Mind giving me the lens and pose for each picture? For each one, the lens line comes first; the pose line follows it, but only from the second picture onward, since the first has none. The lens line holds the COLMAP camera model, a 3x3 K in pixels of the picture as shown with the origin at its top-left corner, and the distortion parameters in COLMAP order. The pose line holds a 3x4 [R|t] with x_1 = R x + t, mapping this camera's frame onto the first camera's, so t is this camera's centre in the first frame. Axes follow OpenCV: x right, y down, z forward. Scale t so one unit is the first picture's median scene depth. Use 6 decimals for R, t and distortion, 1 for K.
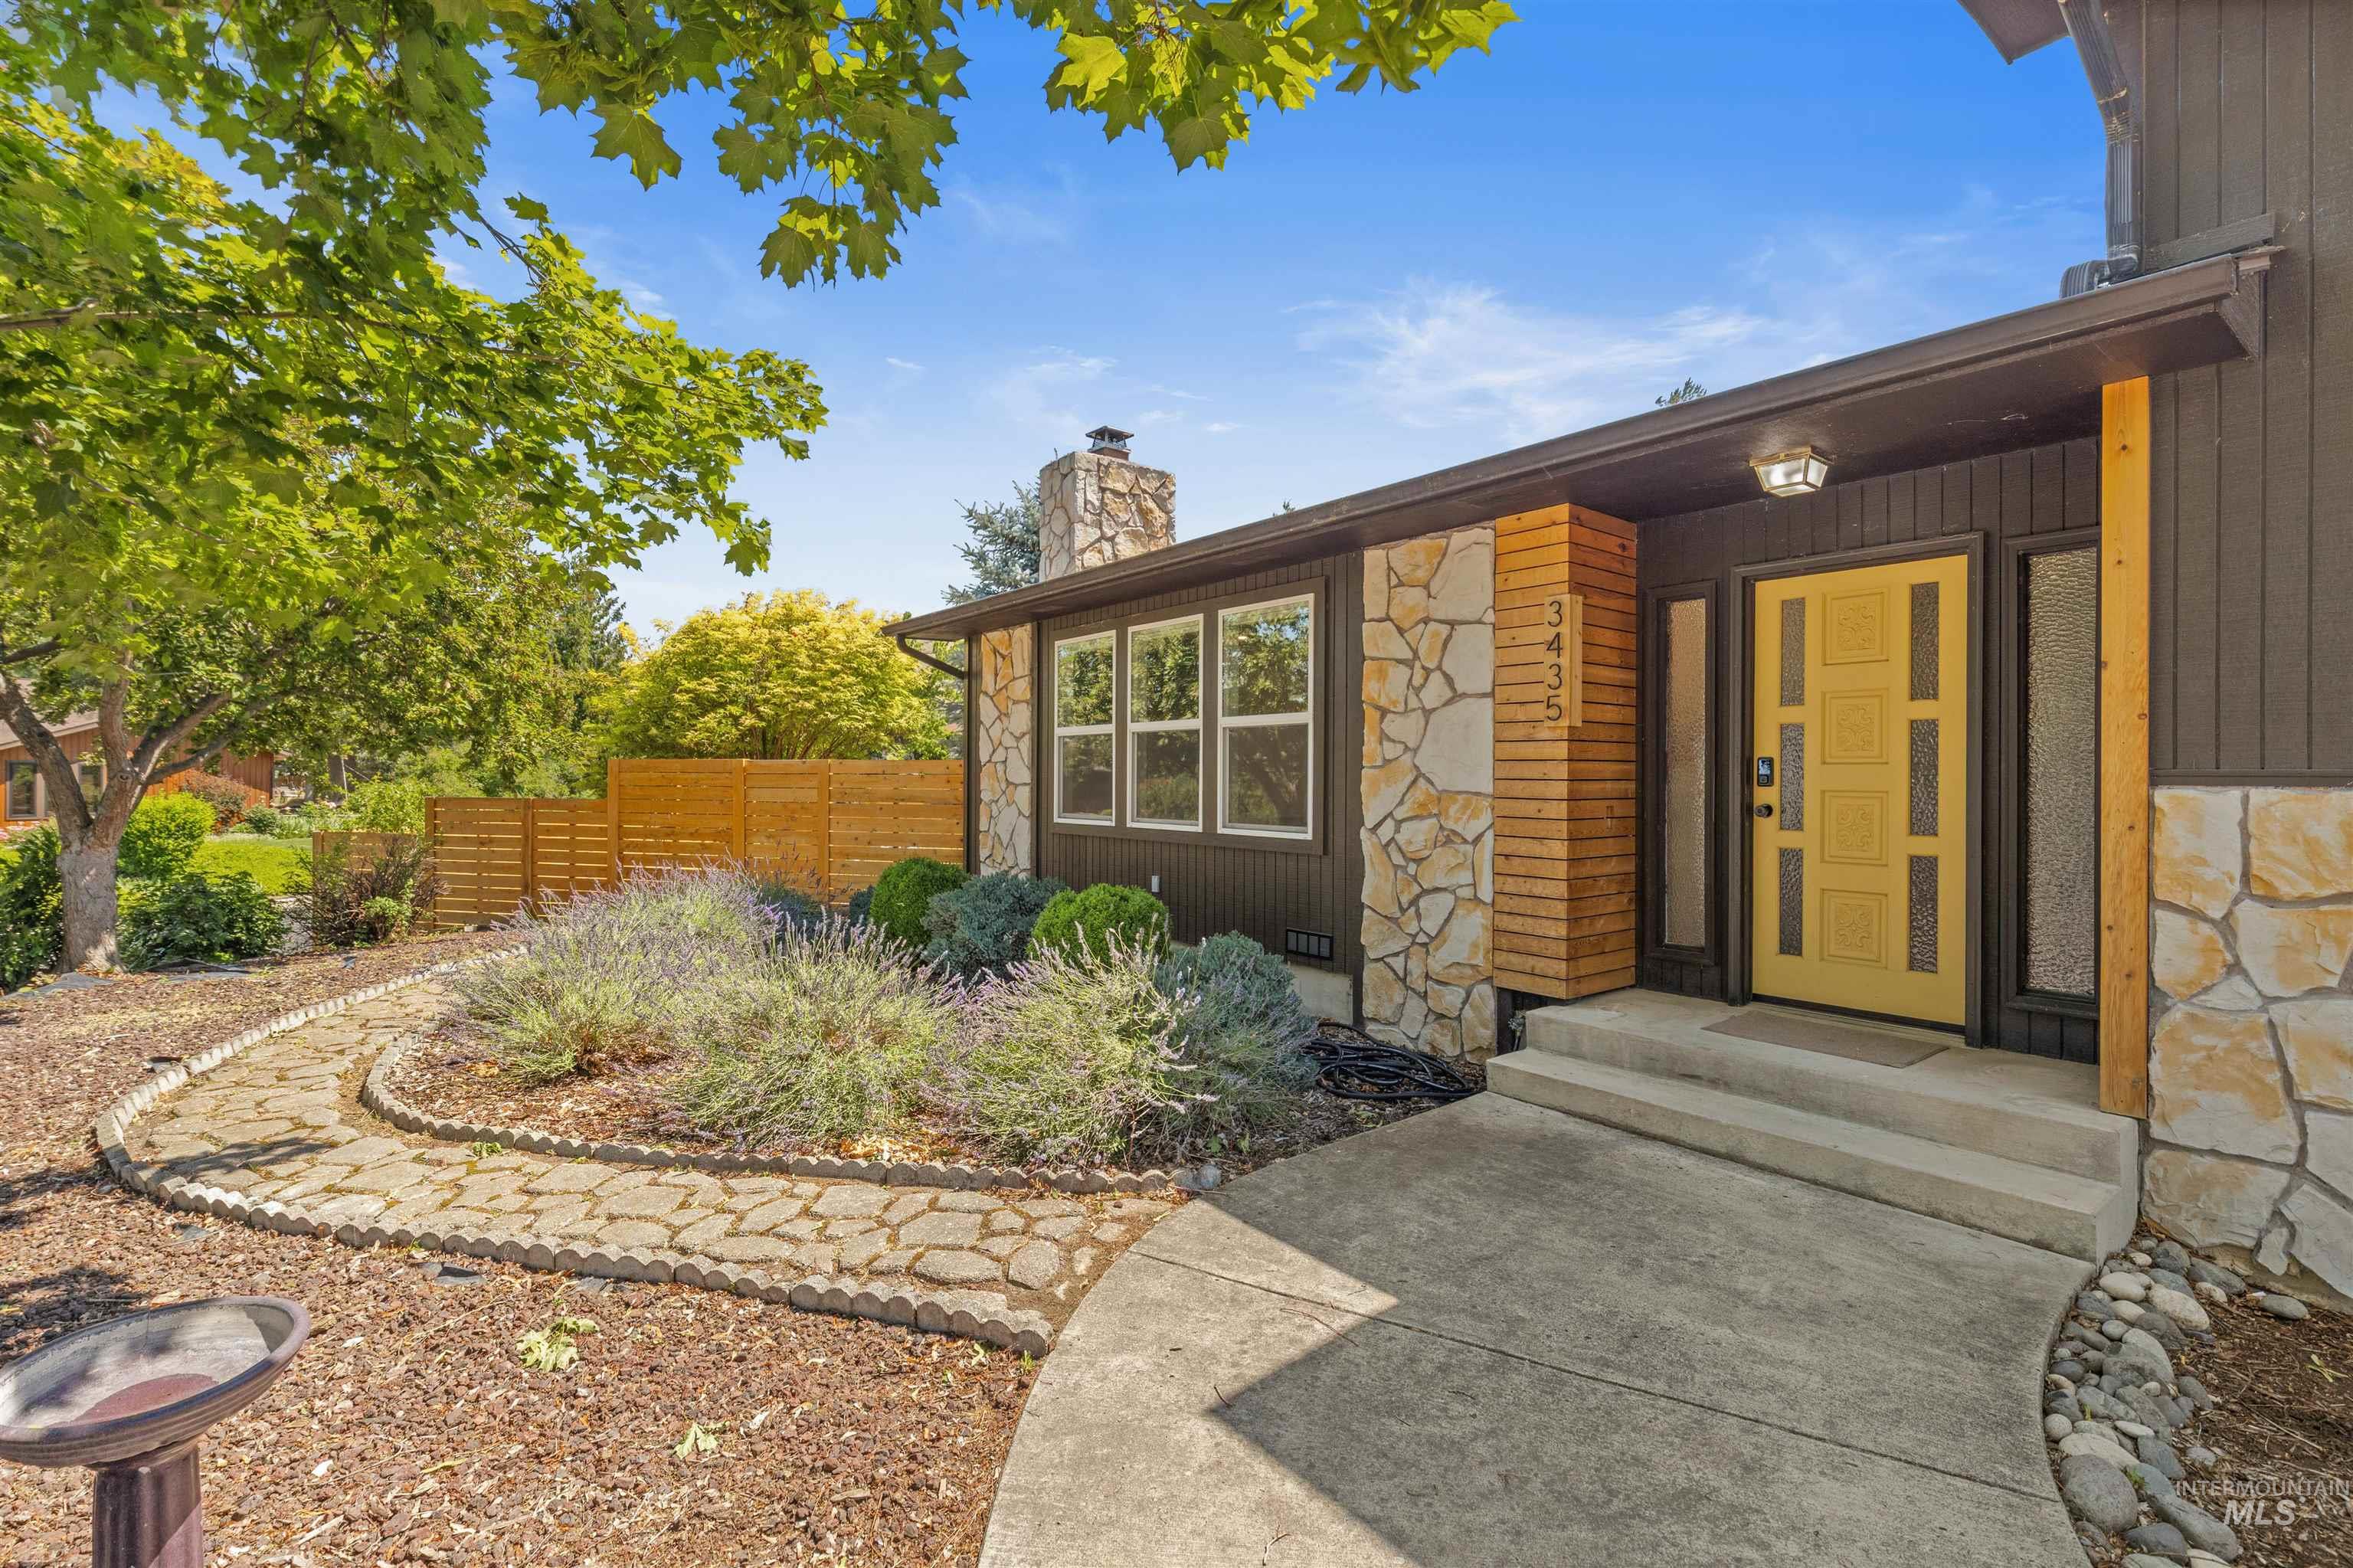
lens RADIAL K [[1057.1, 0, 1185.9], [0, 1057.1, 774.4], [0, 0, 1]] dist [-0.001515, -0.000624]
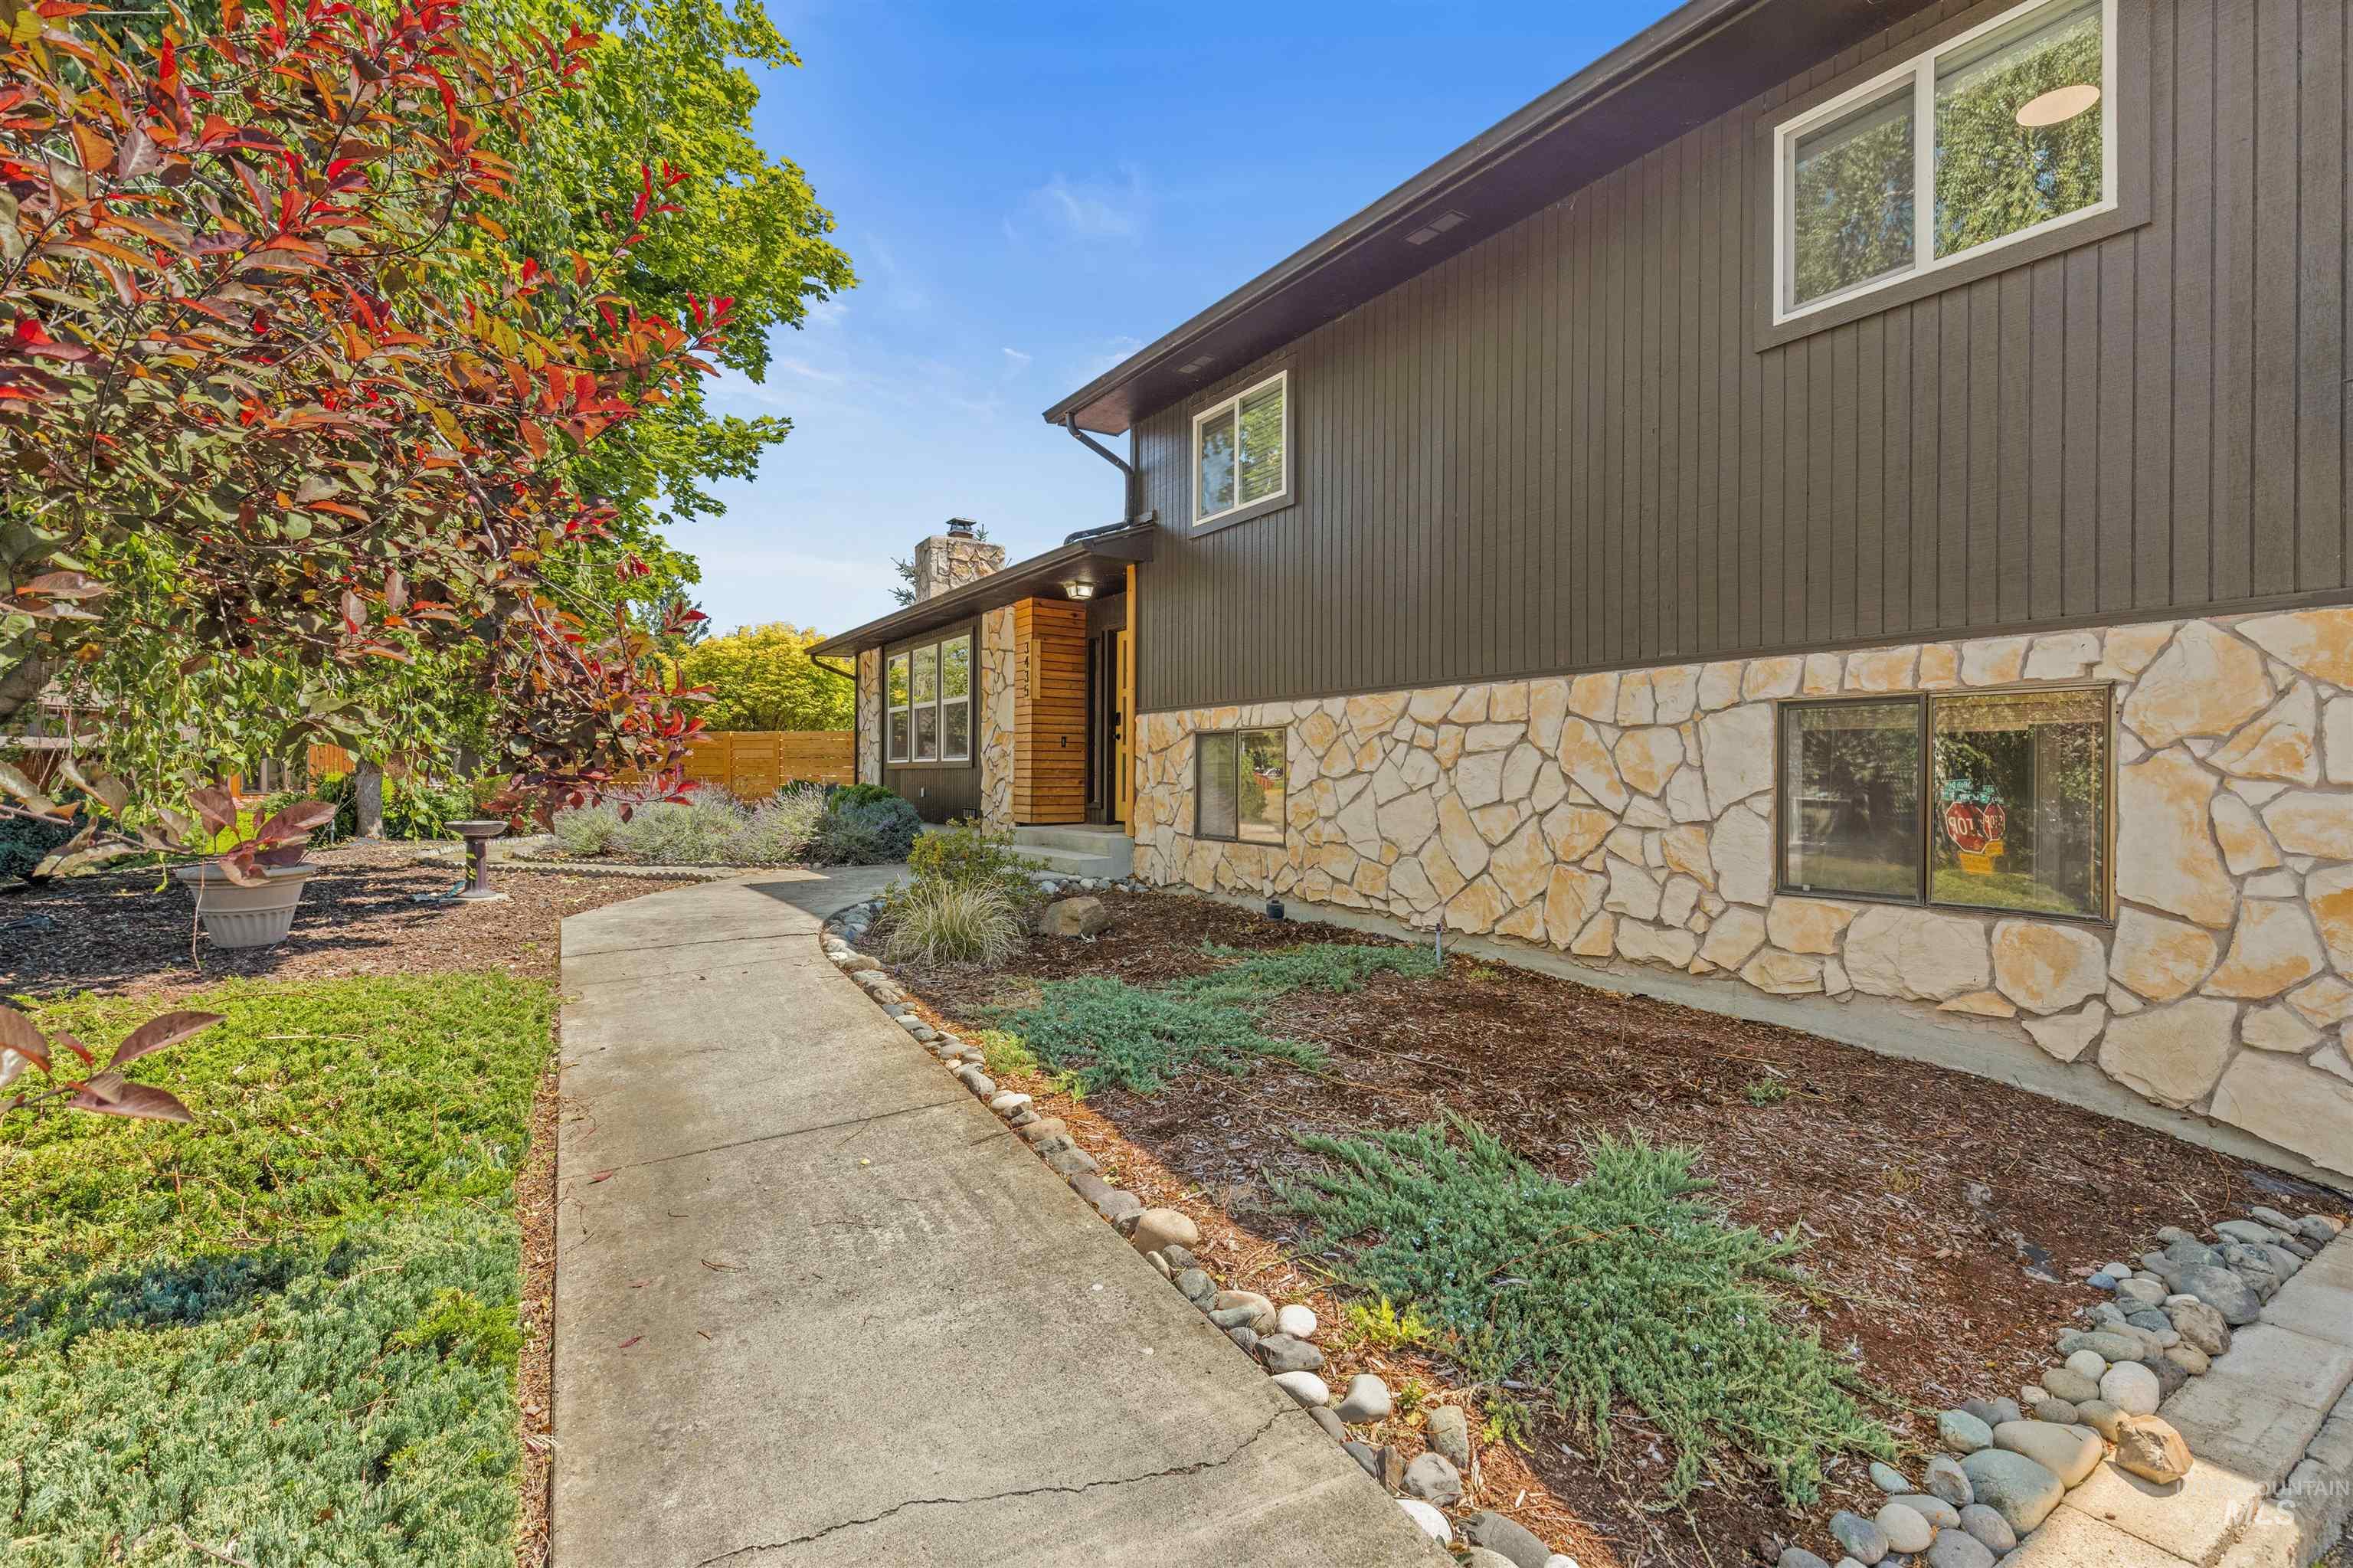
lens RADIAL K [[1039.5, 0, 1184.6], [0, 1039.5, 779.8], [0, 0, 1]] dist [-0.000655, -0.000609]
pose [[0.997301, 0.001046, -0.073414, 0.784795], [-0.000848, 0.999996, 0.002735, 0.109595], [0.073417, -0.002666, 0.997298, -1.059877]]
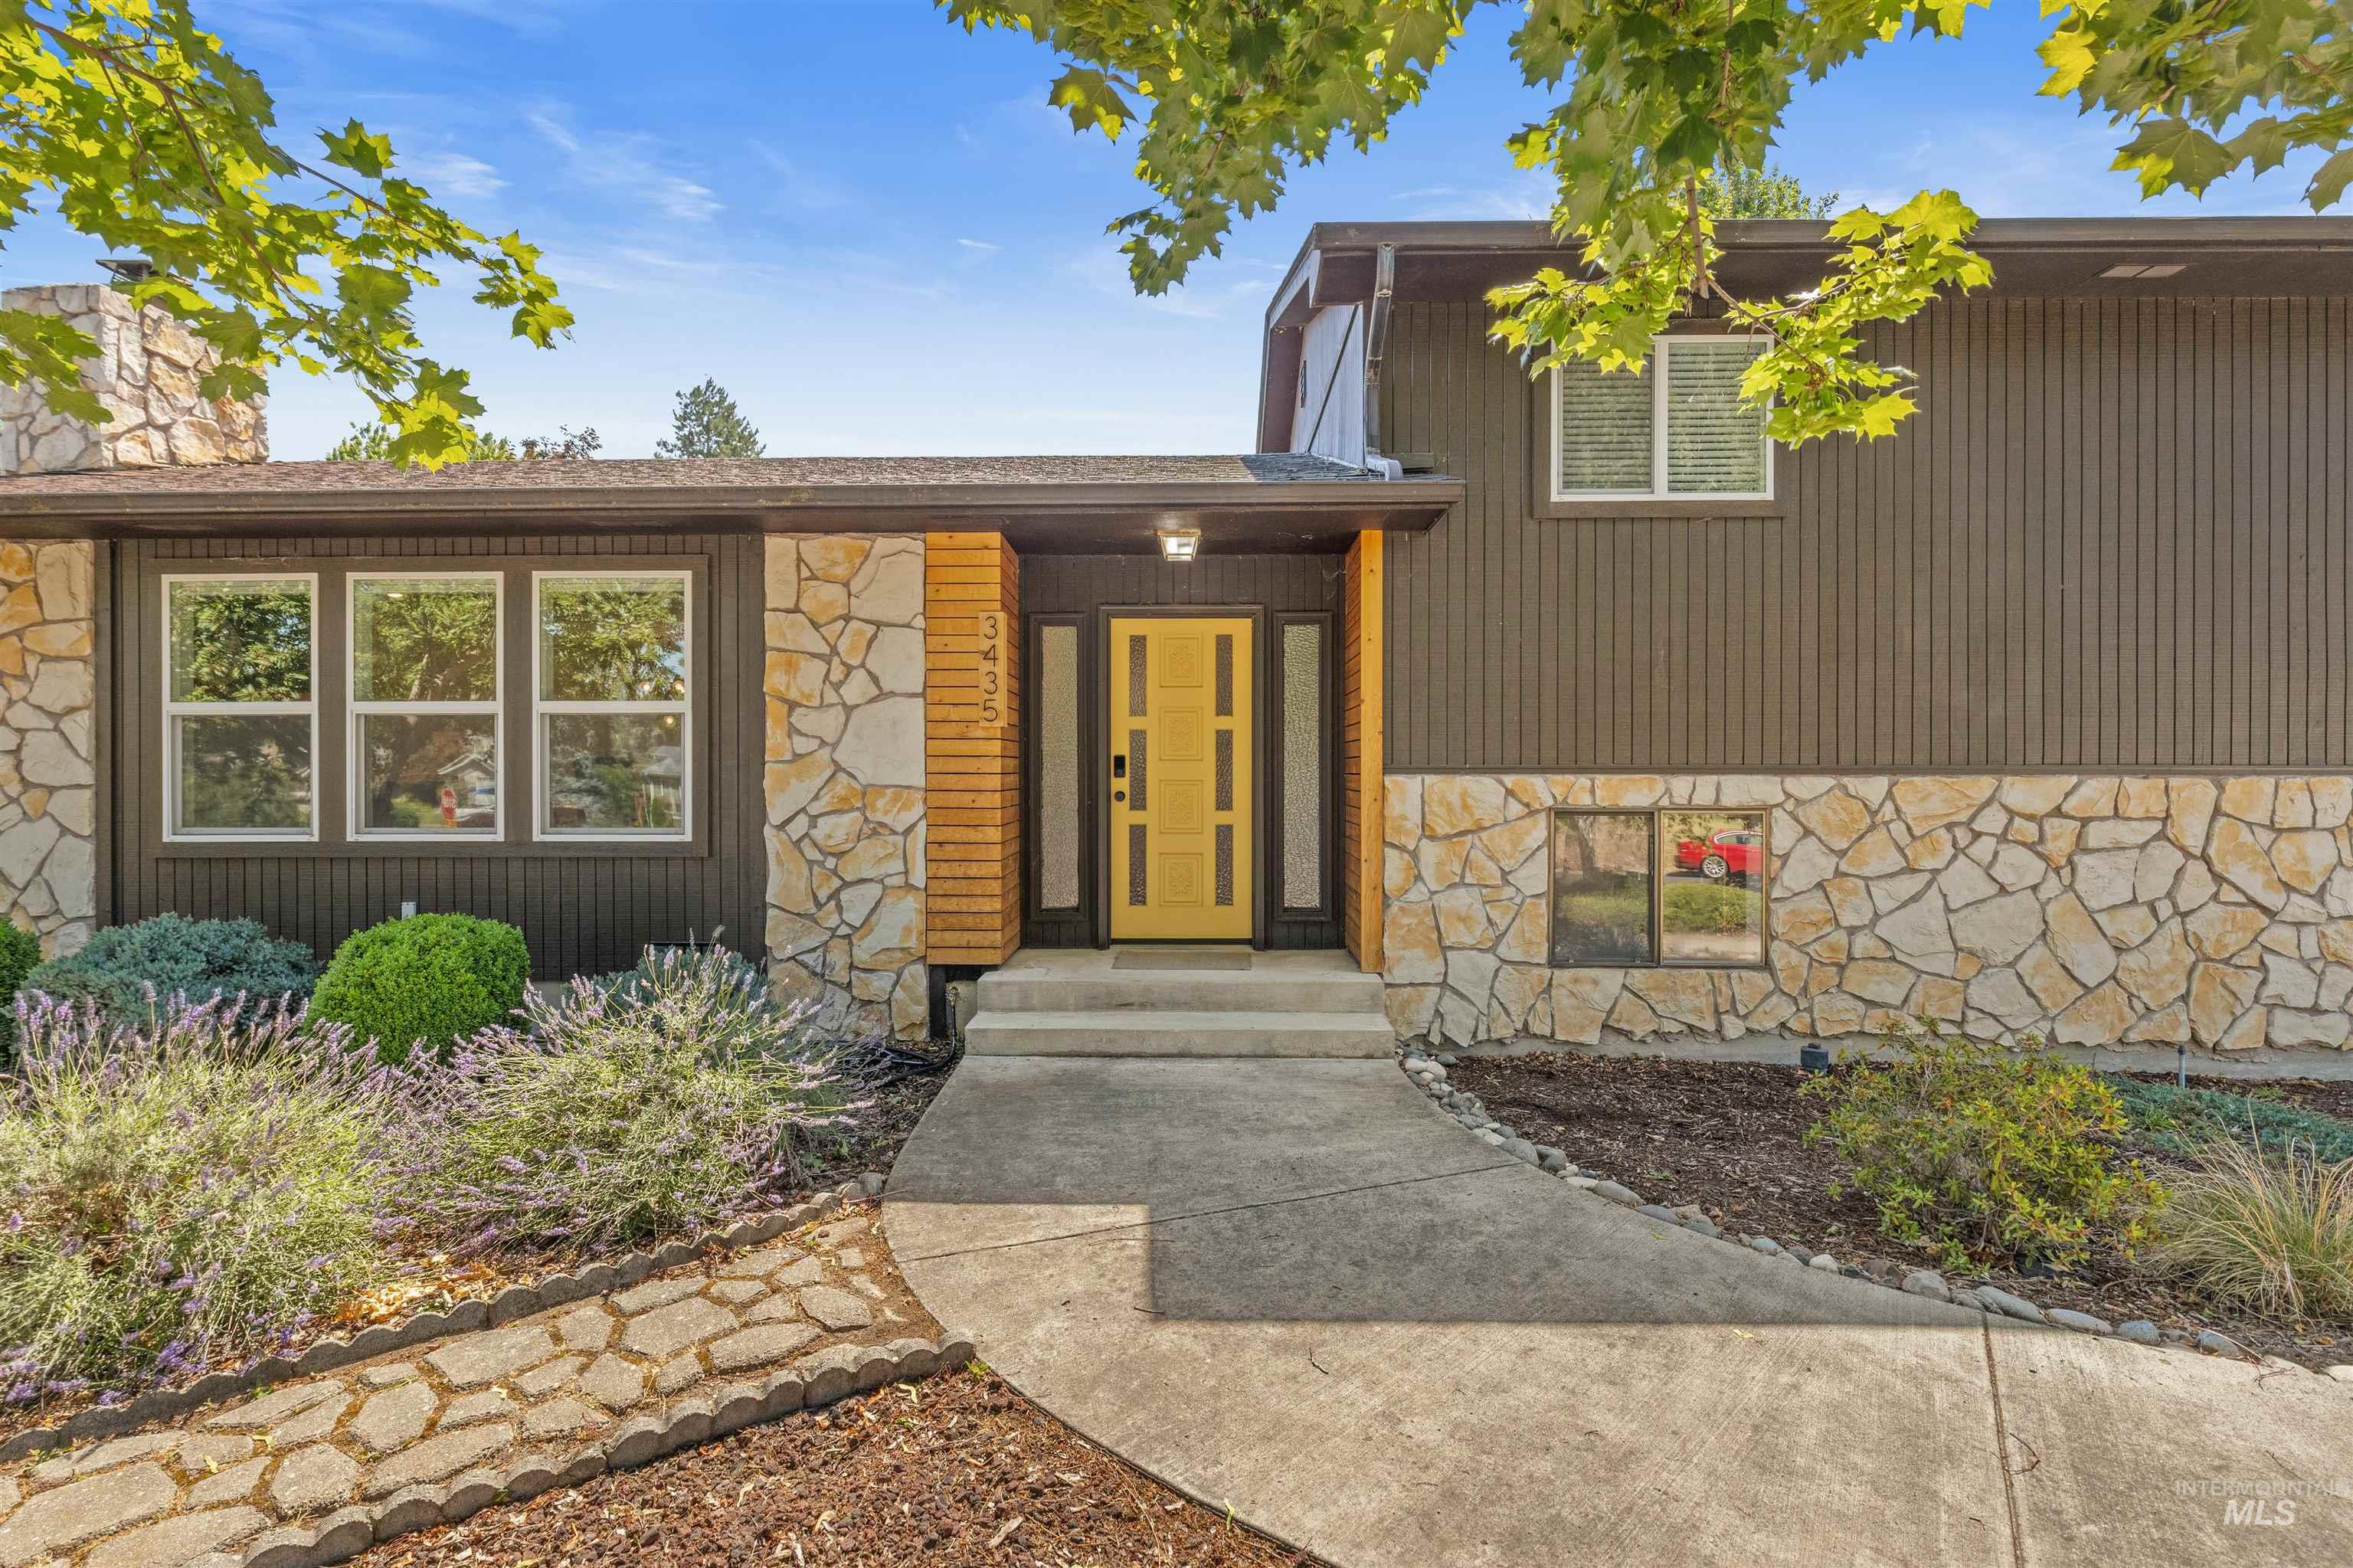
lens RADIAL K [[1064.1, 0, 1172.0], [0, 1064.1, 771.8], [0, 0, 1]] dist [-0.000279, -0.000790]
pose [[0.638507, -0.005735, 0.769595, -0.384455], [0.002726, 0.999983, 0.005190, -0.001983], [-0.769611, -0.001216, 0.638512, 0.110318]]
